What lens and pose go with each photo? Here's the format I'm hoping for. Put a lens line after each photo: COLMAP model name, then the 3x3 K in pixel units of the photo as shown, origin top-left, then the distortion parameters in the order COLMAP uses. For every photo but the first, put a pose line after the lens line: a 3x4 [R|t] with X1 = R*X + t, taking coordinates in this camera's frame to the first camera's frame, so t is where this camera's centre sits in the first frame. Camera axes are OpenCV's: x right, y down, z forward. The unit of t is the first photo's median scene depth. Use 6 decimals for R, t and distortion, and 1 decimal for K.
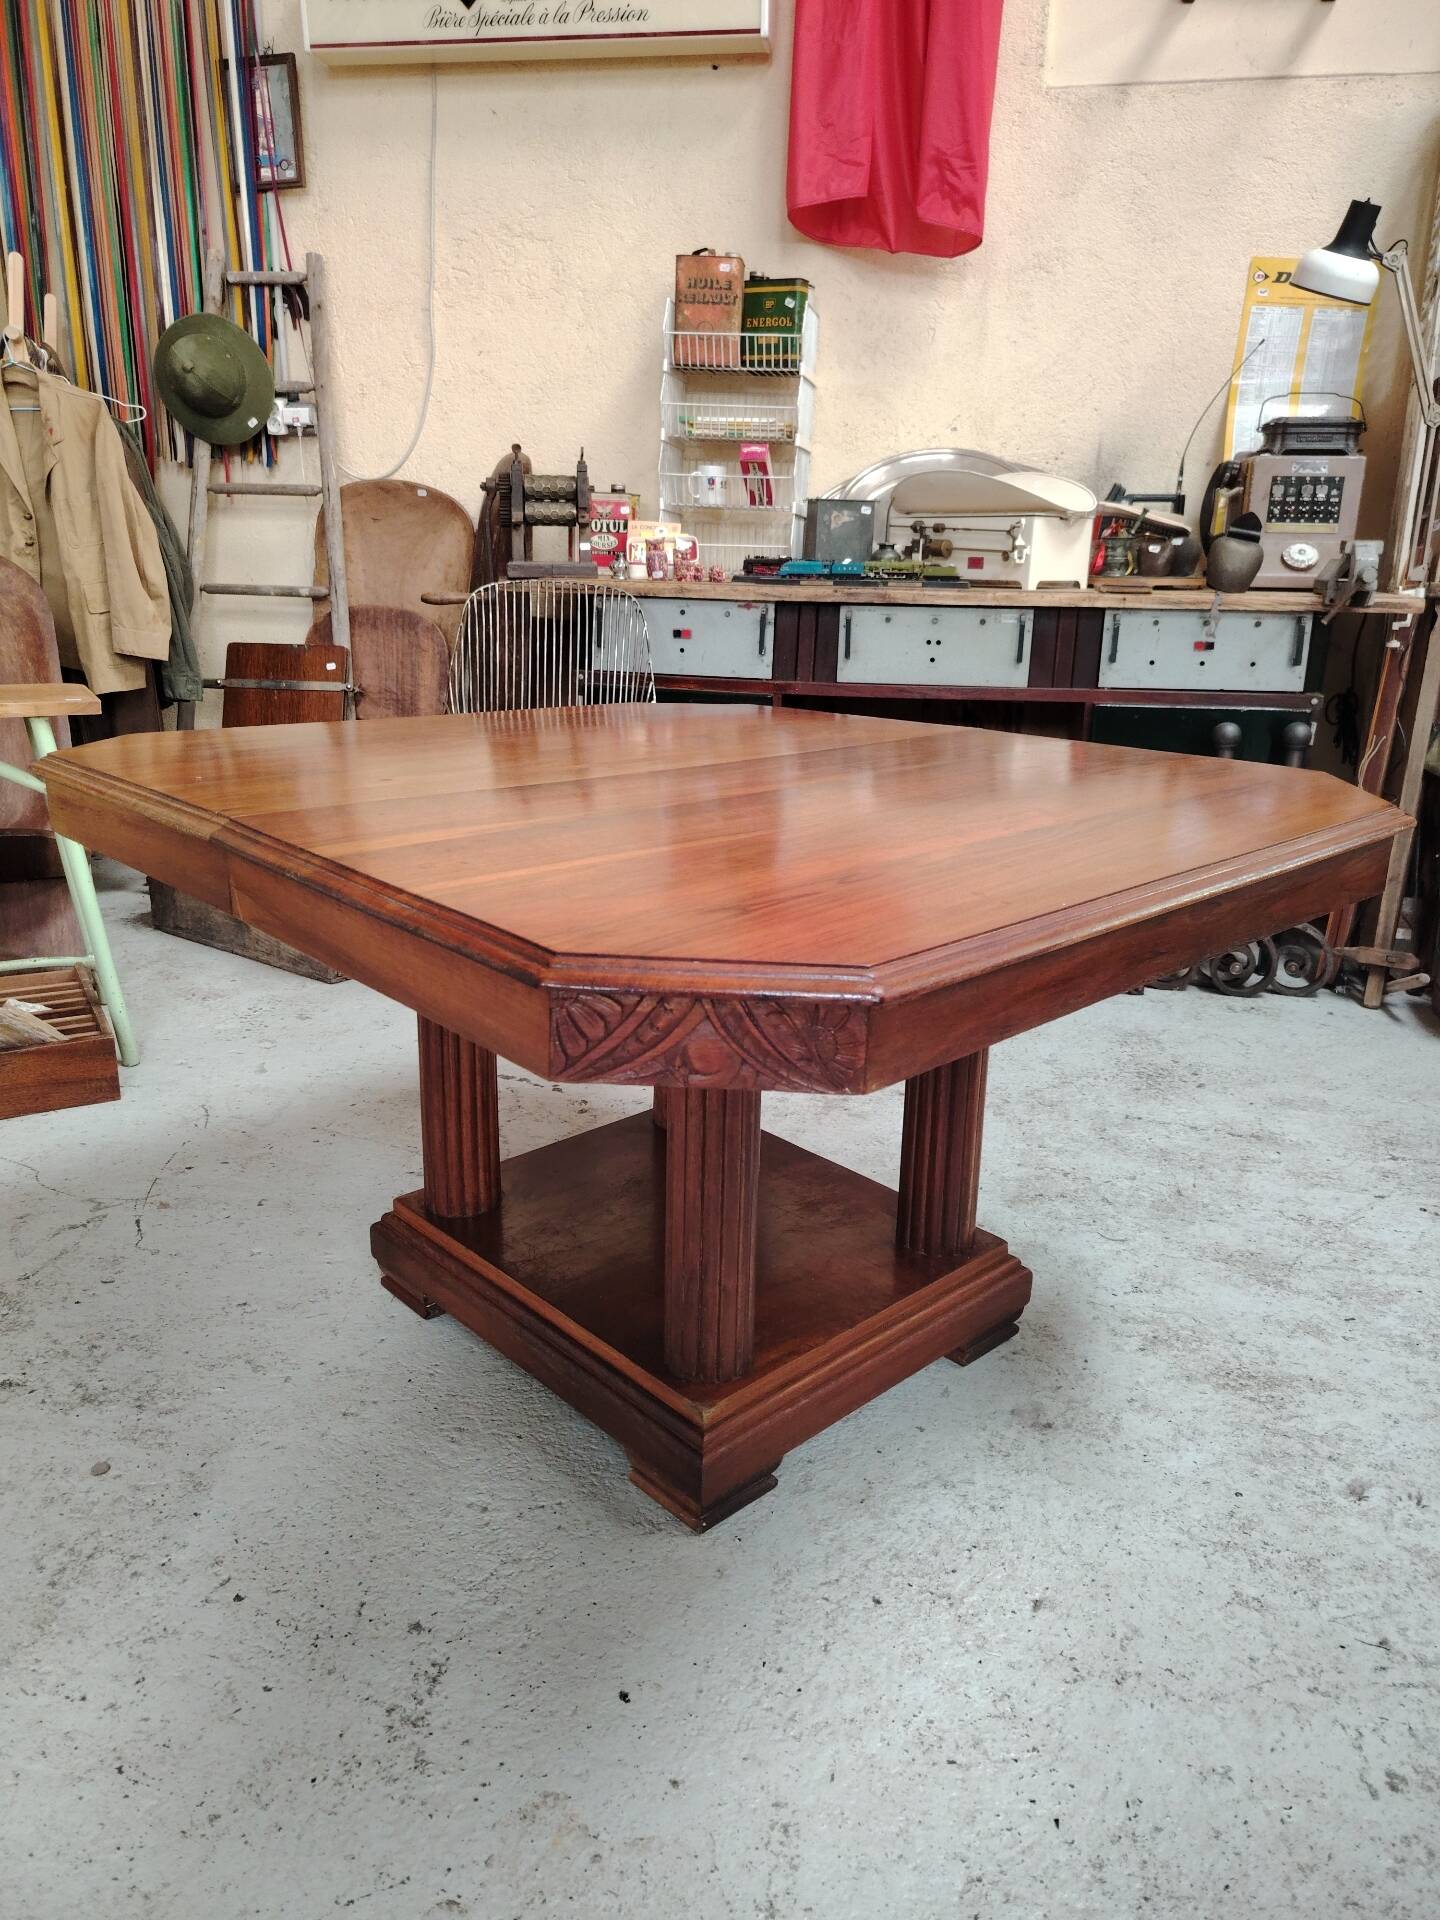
lens RADIAL K [[1340.3, 0, 719.9], [0, 1340.3, 957.8], [0, 0, 1]] dist [0.018732, -0.016489]
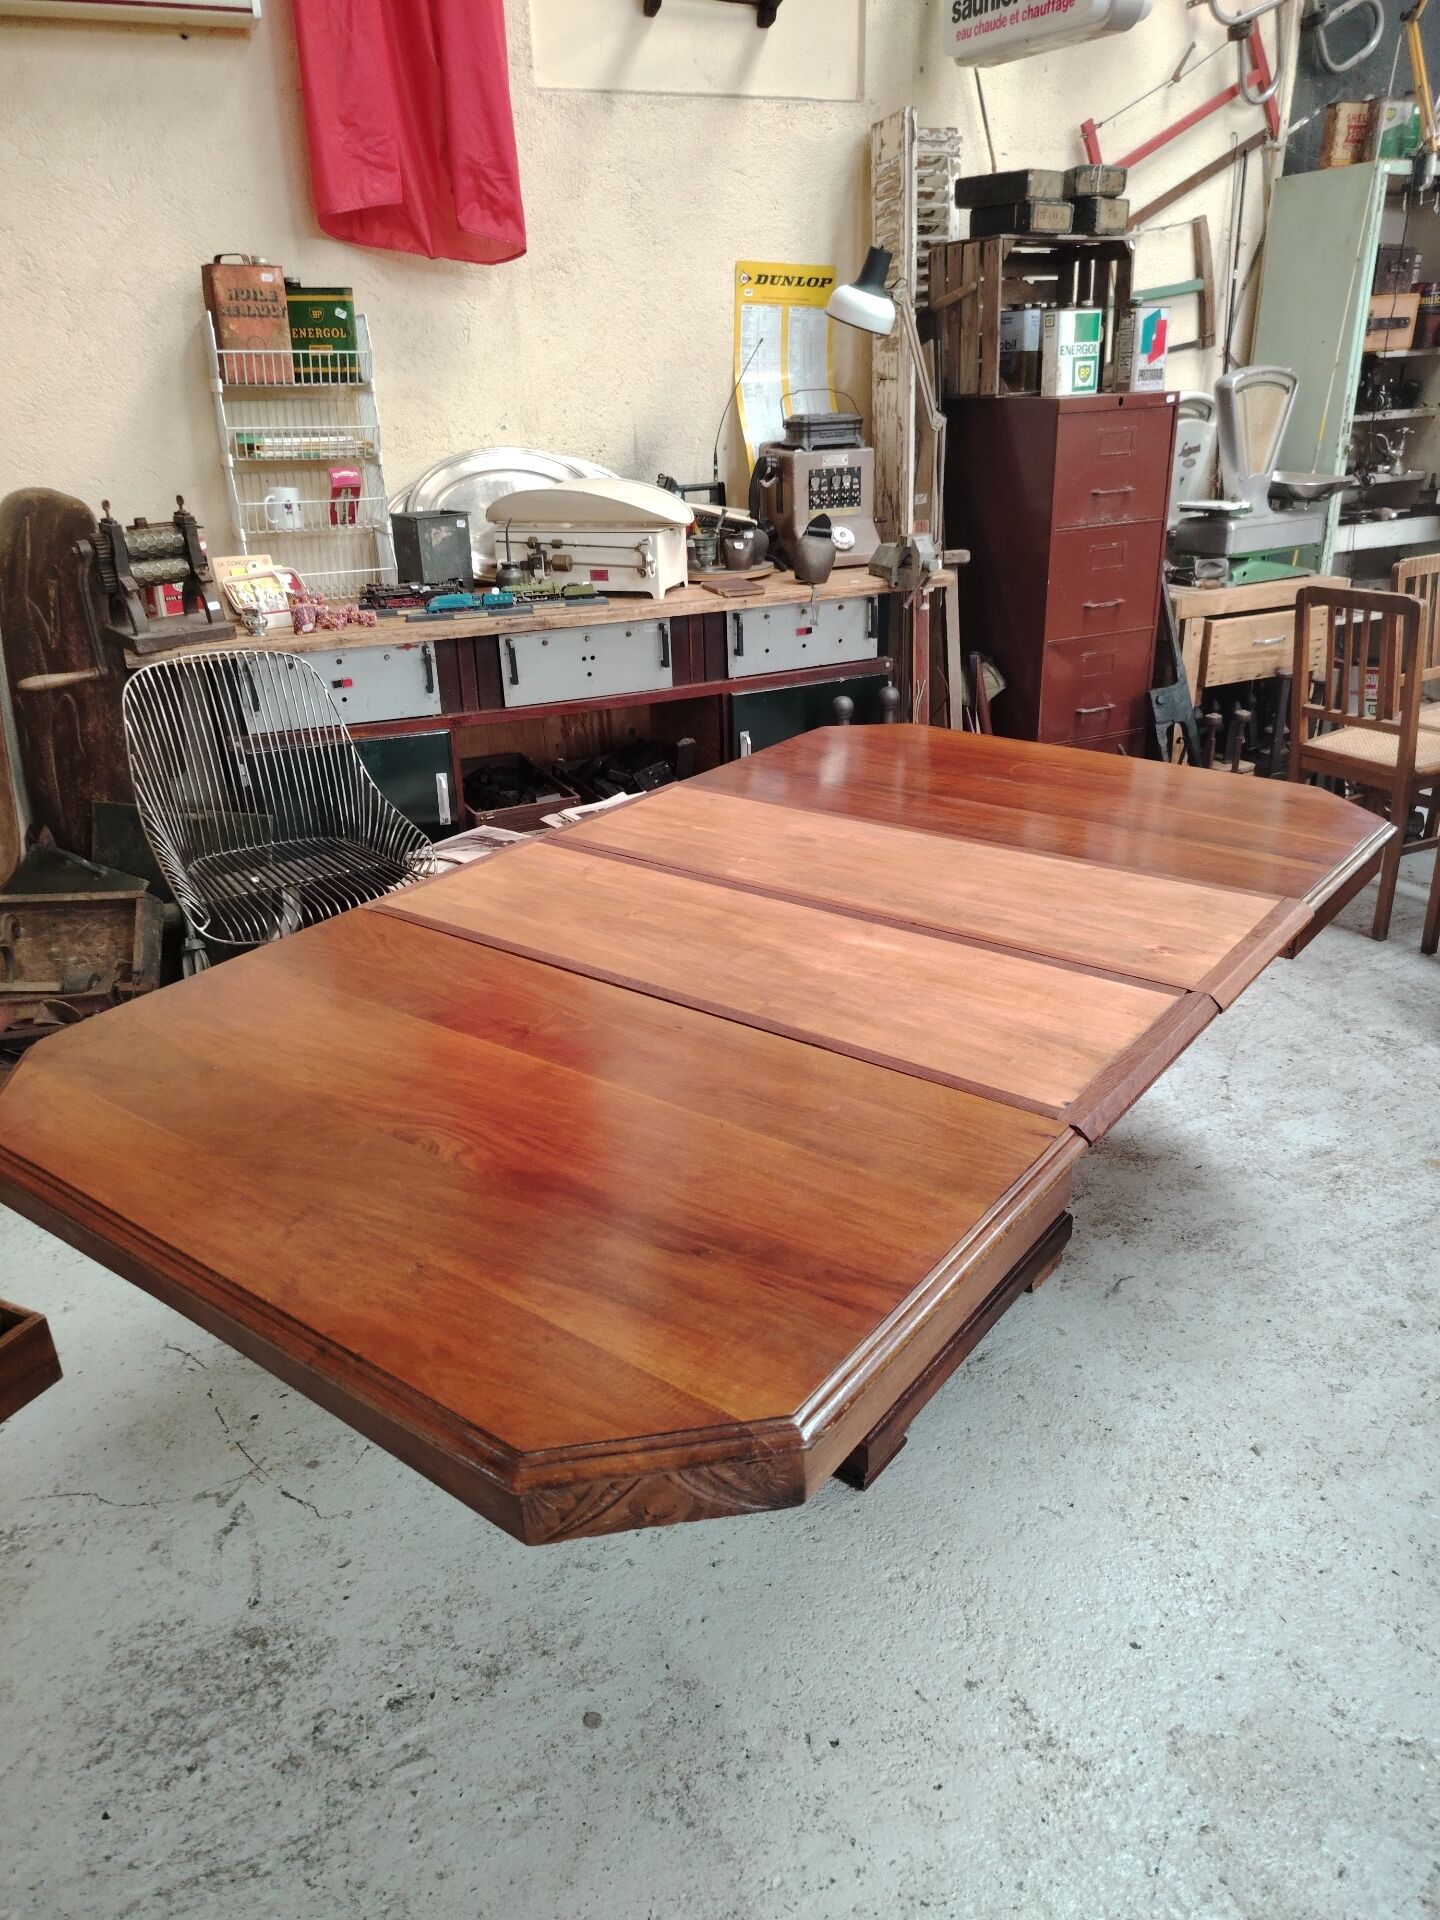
lens RADIAL K [[1340.3, 0, 719.9], [0, 1340.3, 957.8], [0, 0, 1]] dist [0.018732, -0.016489]
pose [[0.830225, -0.264795, 0.490520, -0.339297], [0.204146, 0.963268, 0.174470, -0.170488], [-0.518701, -0.044712, 0.853786, 0.026577]]
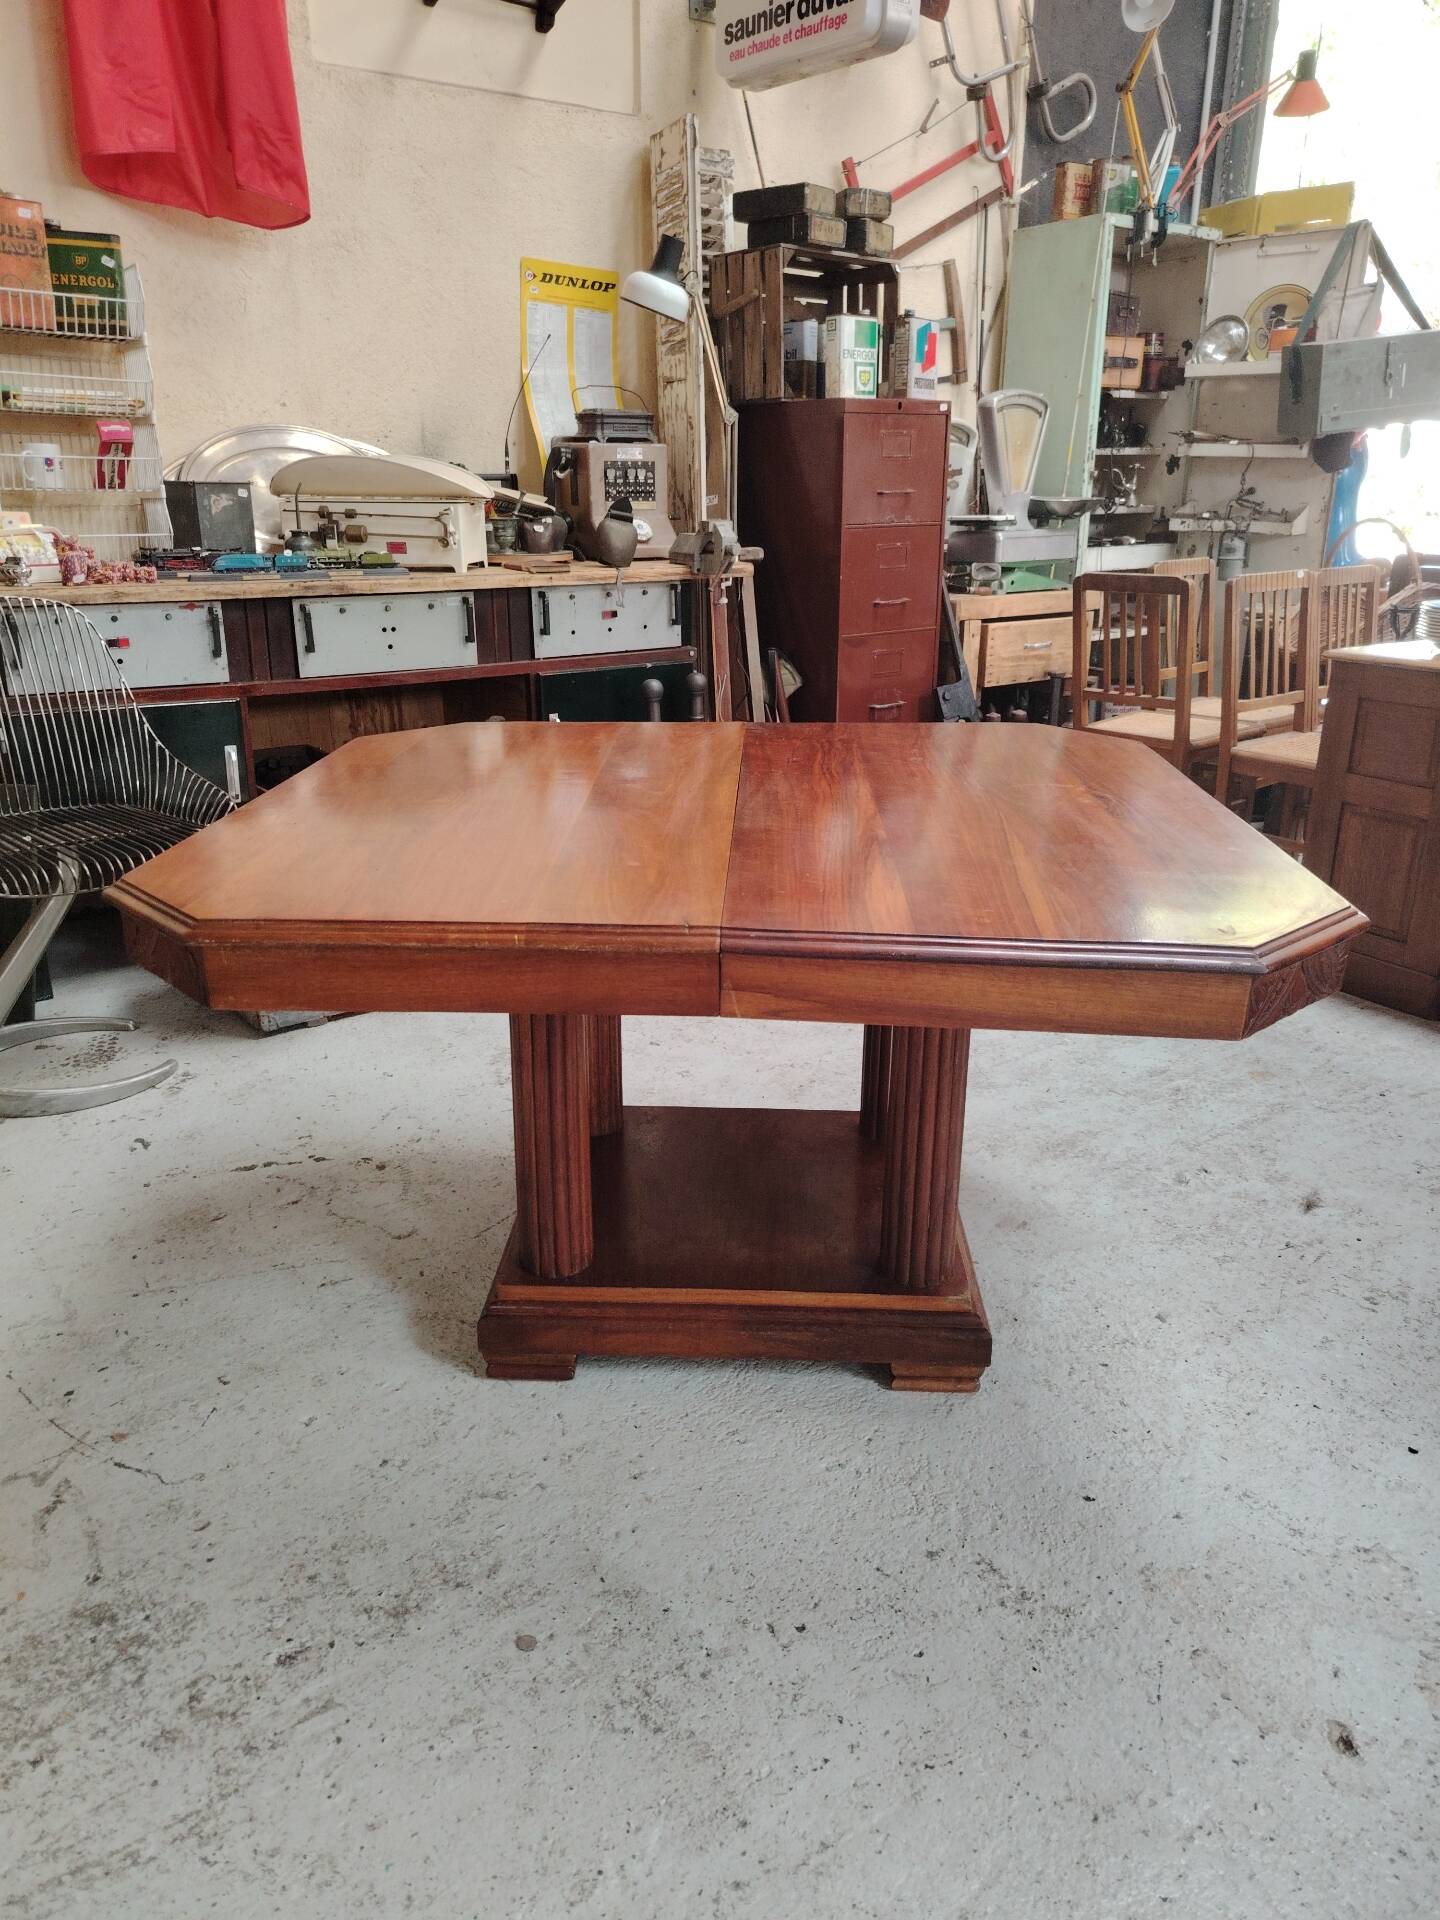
lens RADIAL K [[1333.5, 0, 720.0], [0, 1333.5, 960.0], [0, 0, 1]] dist [0.039073, -0.046890]
pose [[0.710162, -0.254135, 0.656571, -0.392587], [0.213932, 0.966376, 0.142656, -0.084787], [-0.670748, 0.039153, 0.740651, 0.090388]]
